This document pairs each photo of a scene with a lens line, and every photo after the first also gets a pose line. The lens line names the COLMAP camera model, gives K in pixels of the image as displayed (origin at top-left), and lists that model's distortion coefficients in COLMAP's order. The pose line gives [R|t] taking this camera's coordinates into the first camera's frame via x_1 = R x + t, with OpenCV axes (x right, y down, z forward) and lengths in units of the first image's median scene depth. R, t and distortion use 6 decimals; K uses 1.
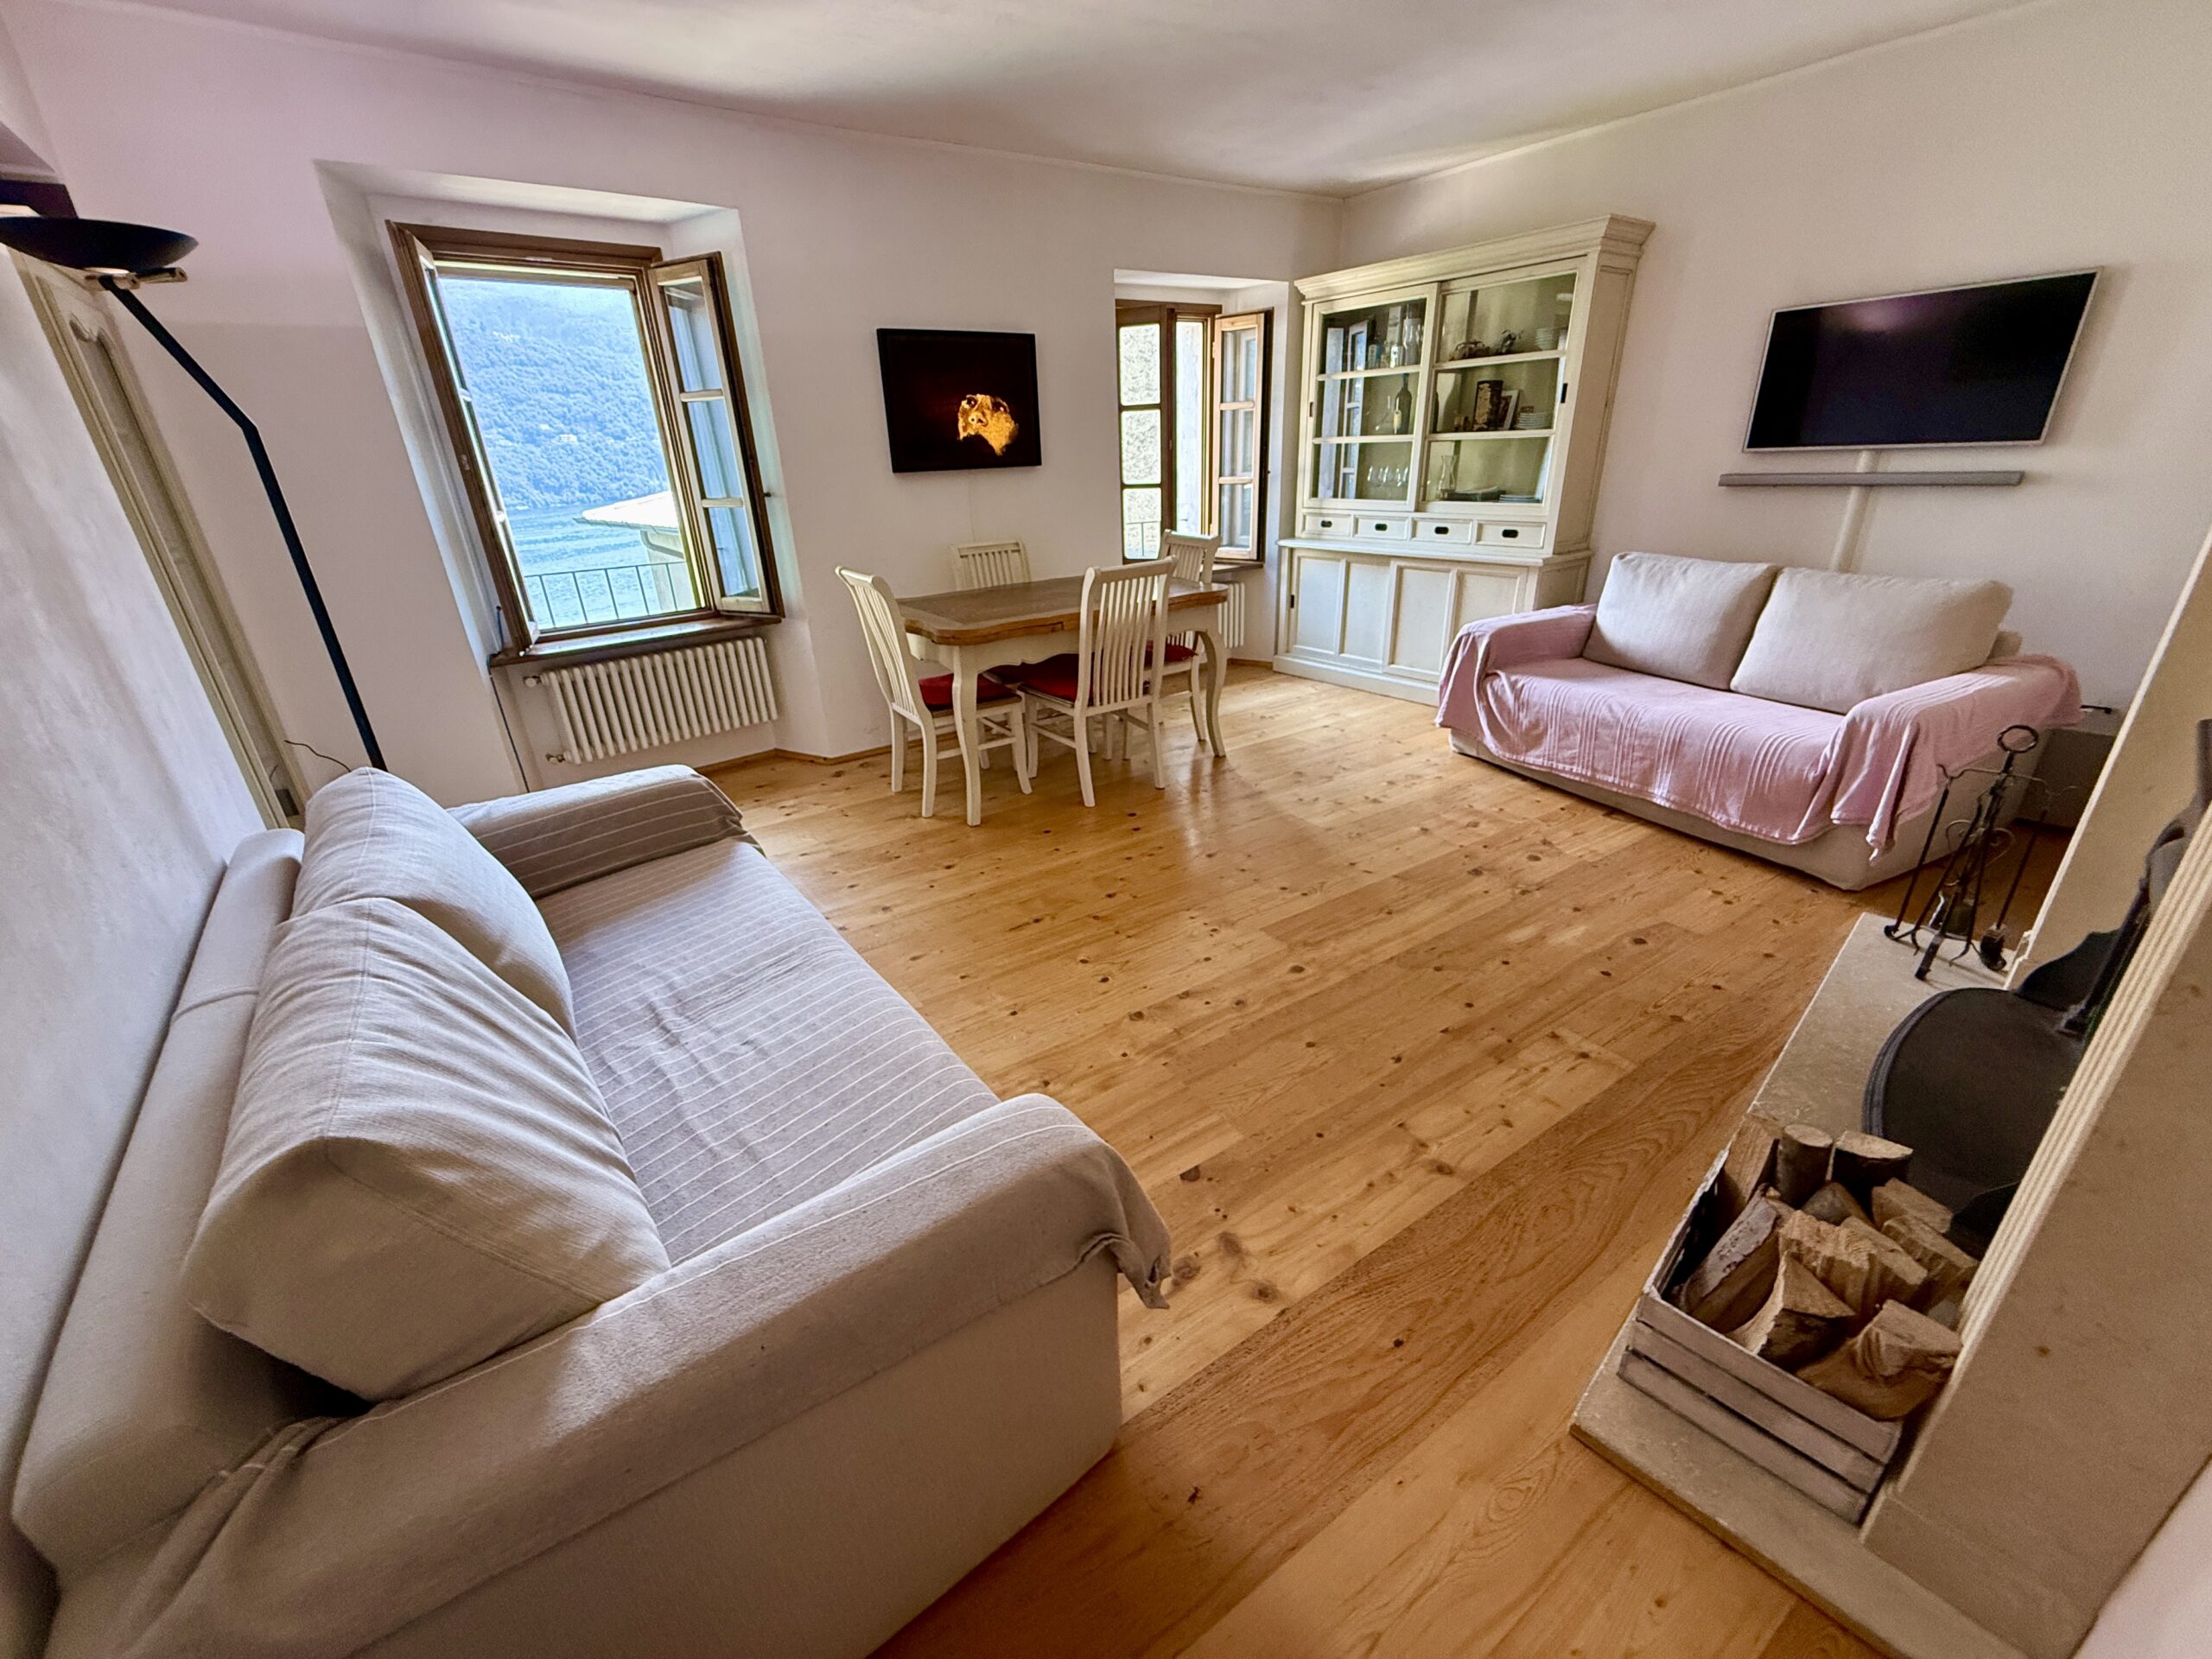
lens RADIAL K [[882.8, 0, 1103.0], [0, 882.8, 829.0], [0, 0, 1]] dist [-0.001683, 0.000732]
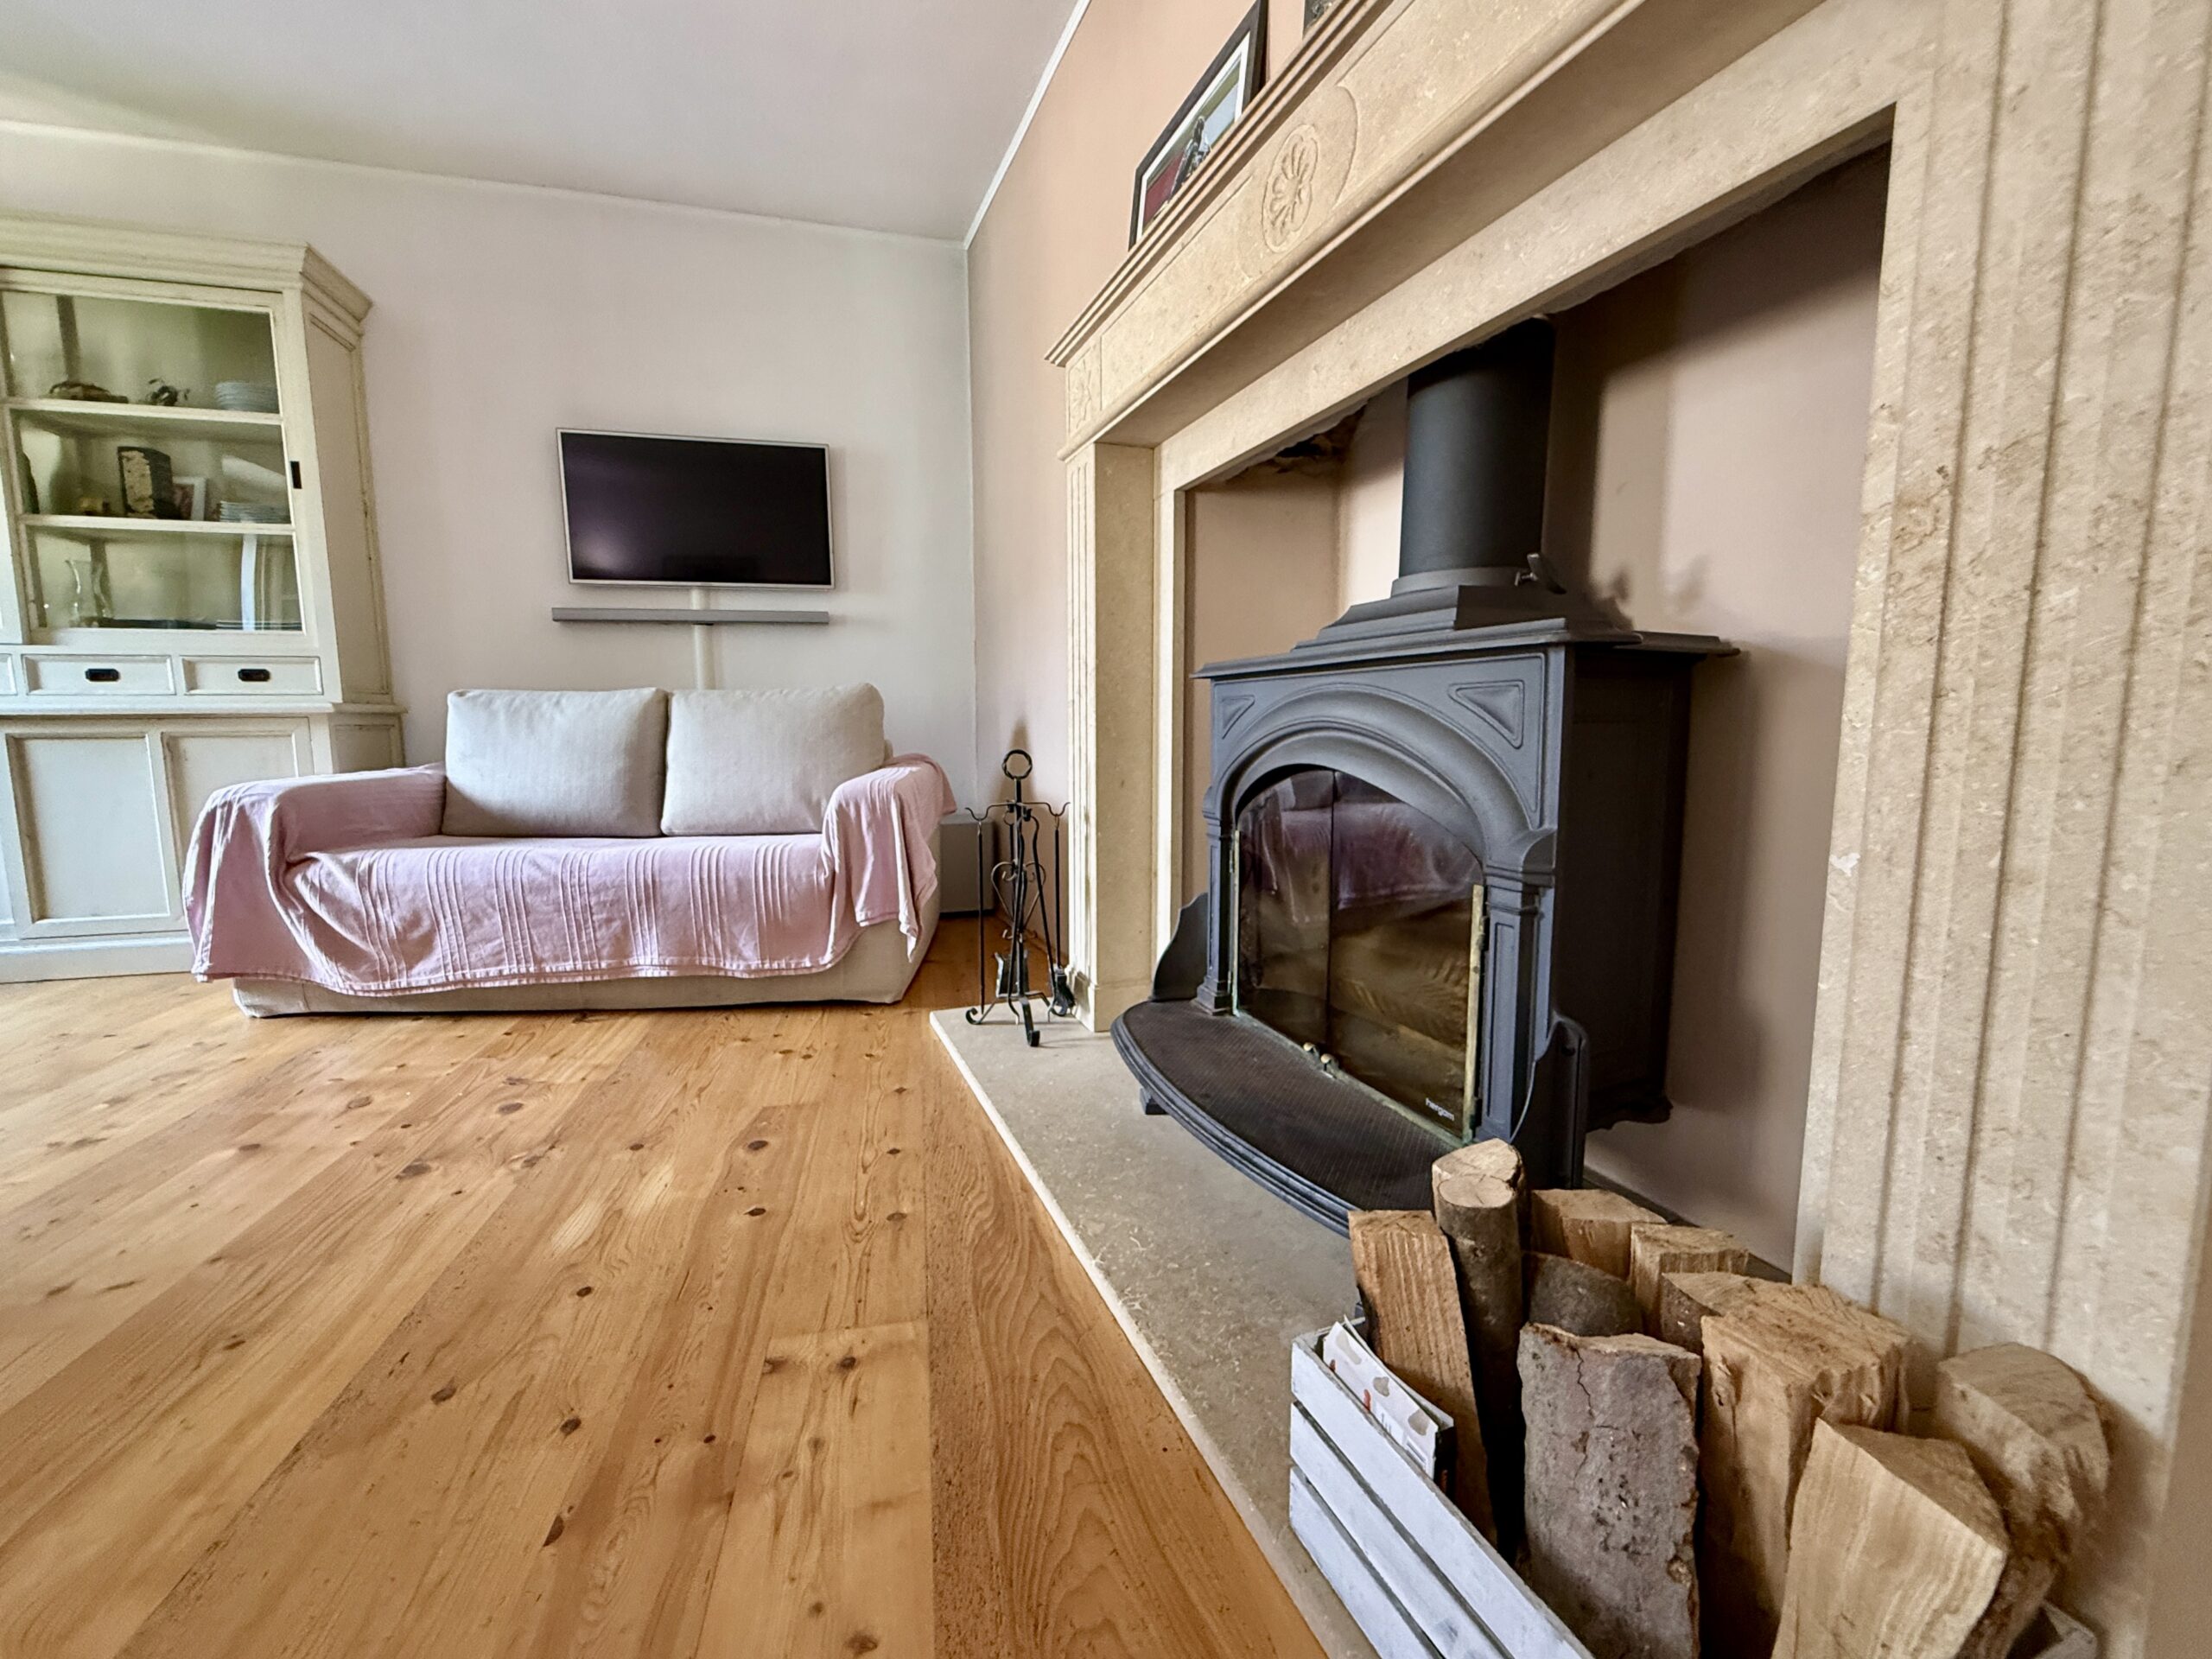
lens RADIAL K [[931.0, 0, 1096.1], [0, 931.0, 827.4], [0, 0, 1]] dist [-0.000754, 0.000235]
pose [[0.375757, -0.071379, 0.923965, 0.083555], [0.360925, 0.929577, -0.074968, 0.040543], [-0.853545, 0.361652, 0.375058, 0.350660]]
